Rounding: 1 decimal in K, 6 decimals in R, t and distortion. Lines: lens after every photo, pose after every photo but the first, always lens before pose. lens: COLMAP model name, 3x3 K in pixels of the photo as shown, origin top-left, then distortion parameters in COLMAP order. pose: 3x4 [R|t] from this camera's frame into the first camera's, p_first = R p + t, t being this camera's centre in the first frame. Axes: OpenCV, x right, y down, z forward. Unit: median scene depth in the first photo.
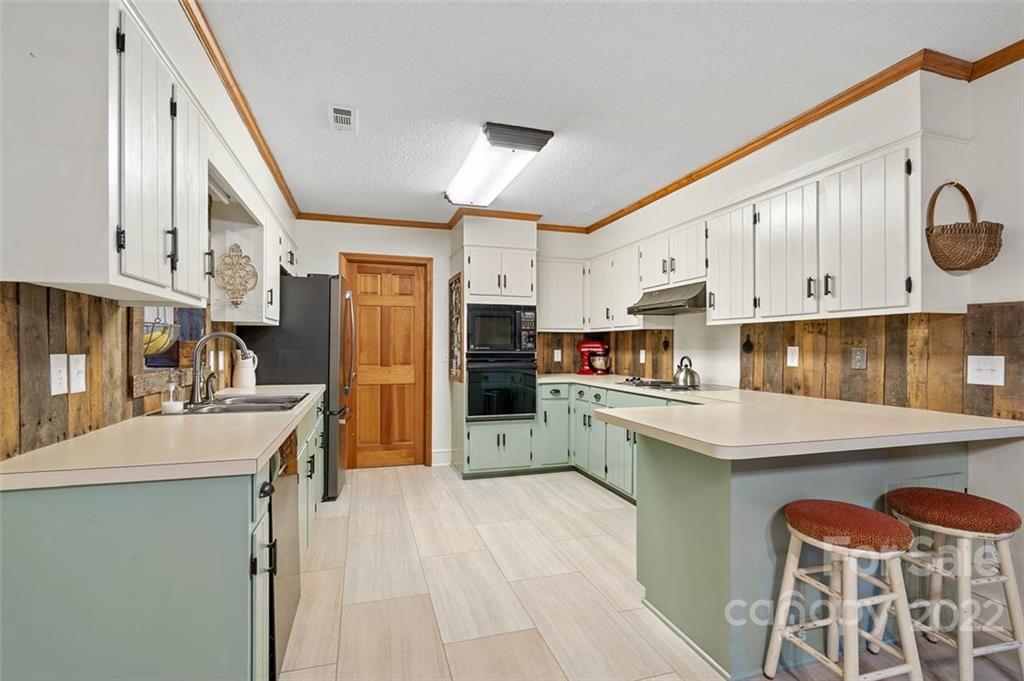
lens RADIAL K [[470.3, 0, 500.2], [0, 470.3, 348.1], [0, 0, 1]] dist [-0.001571, -0.000165]
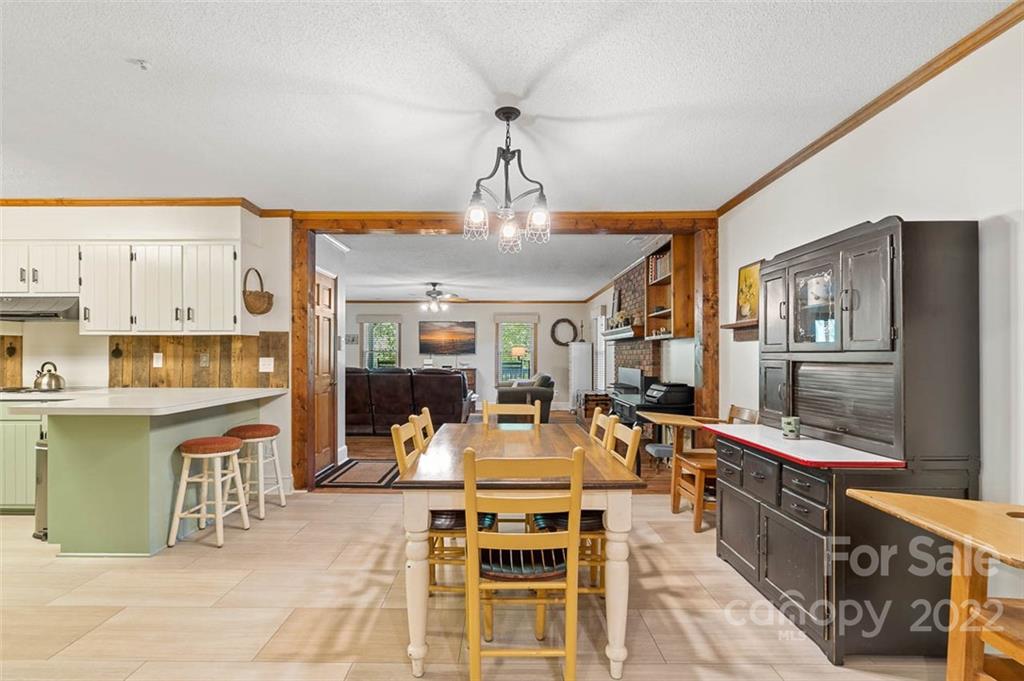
lens RADIAL K [[470.3, 0, 500.2], [0, 470.3, 348.1], [0, 0, 1]] dist [-0.001571, -0.000165]
pose [[0.283966, 0.012245, 0.958756, -0.442326], [0.003205, 0.999901, -0.013720, 0.004719], [-0.958829, 0.006969, 0.283898, -0.383818]]
